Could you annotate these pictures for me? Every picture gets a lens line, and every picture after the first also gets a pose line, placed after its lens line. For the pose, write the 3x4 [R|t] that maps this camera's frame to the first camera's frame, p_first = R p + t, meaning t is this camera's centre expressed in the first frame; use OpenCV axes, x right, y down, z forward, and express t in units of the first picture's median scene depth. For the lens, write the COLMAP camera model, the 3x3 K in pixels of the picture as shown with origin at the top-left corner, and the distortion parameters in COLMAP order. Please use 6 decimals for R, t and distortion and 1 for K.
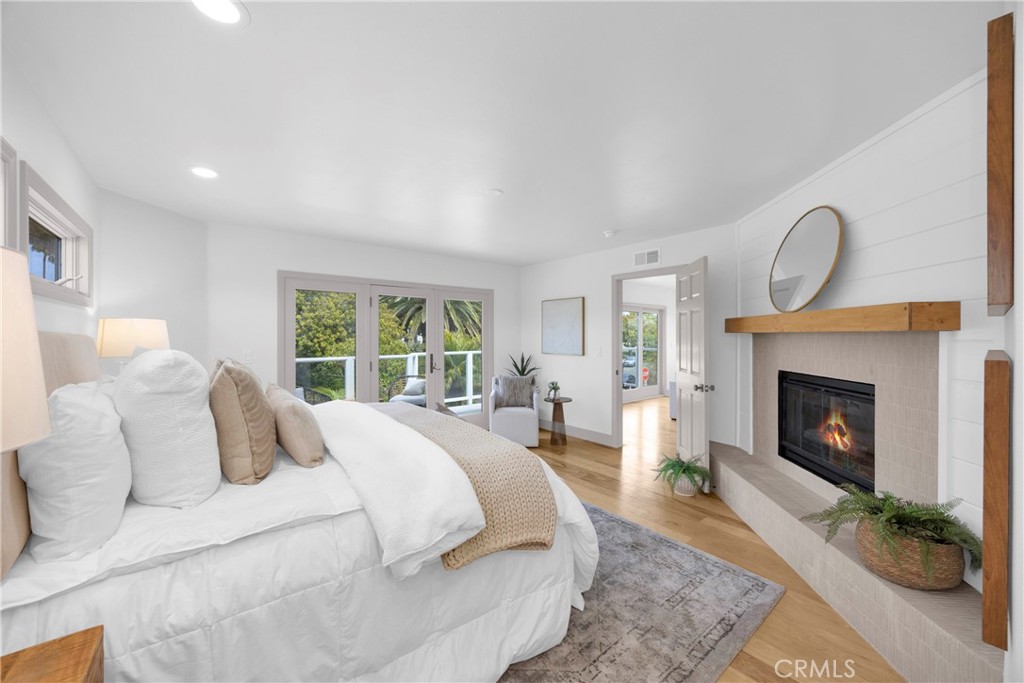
lens RADIAL K [[394.3, 0, 502.9], [0, 394.3, 342.8], [0, 0, 1]] dist [-0.002025, -0.000131]
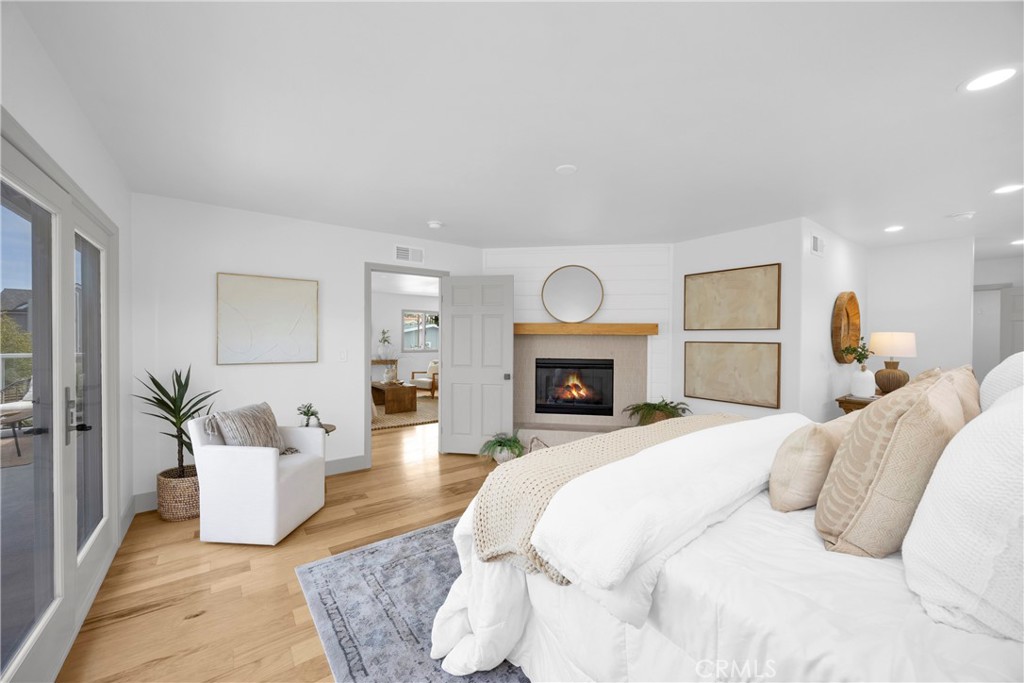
lens RADIAL K [[389.7, 0, 511.6], [0, 389.7, 339.0], [0, 0, 1]] dist [-0.000977, -0.000316]
pose [[0.035248, -0.005567, 0.999363, -0.869160], [0.010733, 0.999929, 0.005191, -0.016239], [-0.999321, 0.010543, 0.035305, 1.078286]]
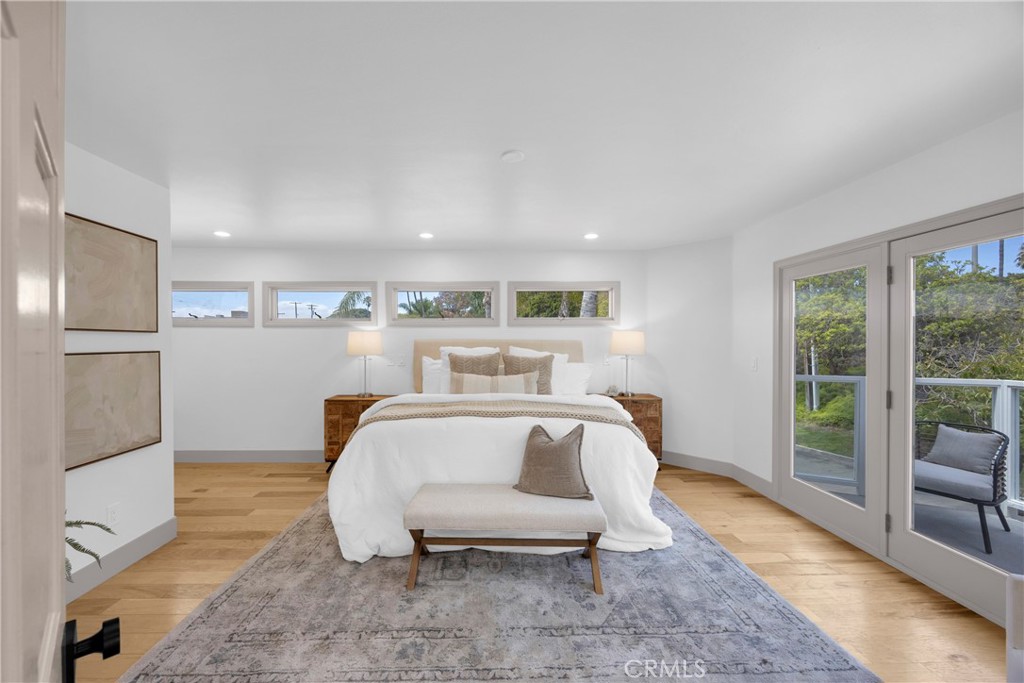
lens RADIAL K [[394.3, 0, 502.9], [0, 394.3, 342.8], [0, 0, 1]] dist [-0.002025, -0.000131]
pose [[-0.589274, 0.003411, -0.807926, 0.601923], [-0.012611, 0.999830, 0.013419, -0.028845], [0.807834, 0.018097, -0.589132, 1.432068]]
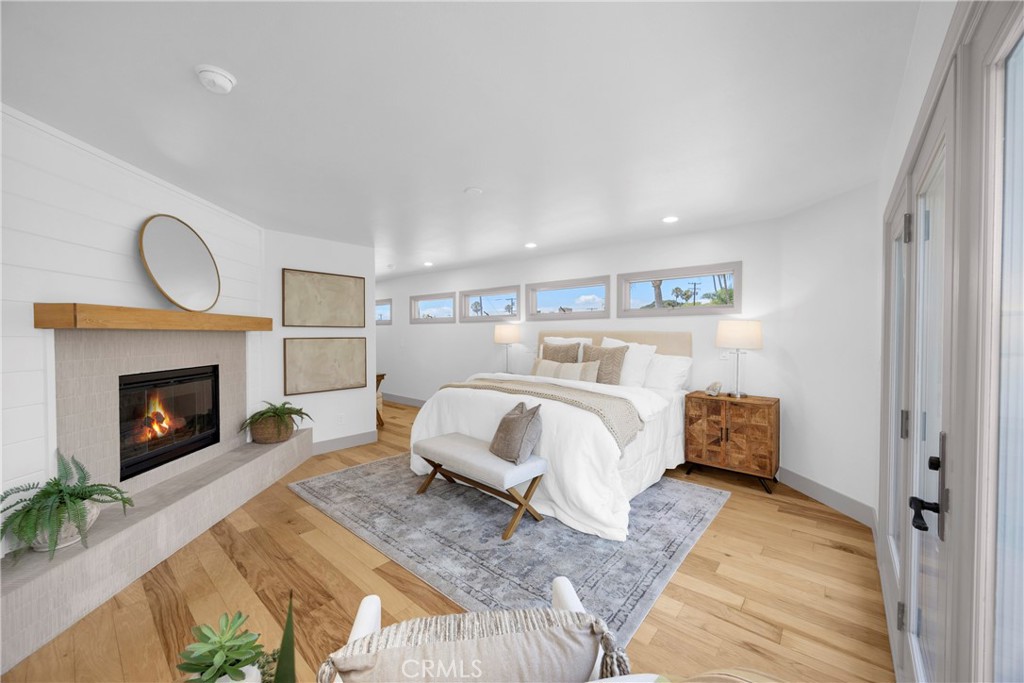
lens RADIAL K [[389.7, 0, 511.6], [0, 389.7, 339.0], [0, 0, 1]] dist [-0.000977, -0.000316]
pose [[-0.979425, 0.002636, -0.201791, 0.082767], [-0.003314, 0.999570, 0.029142, -0.031898], [0.201781, 0.029212, -0.978995, 1.986098]]
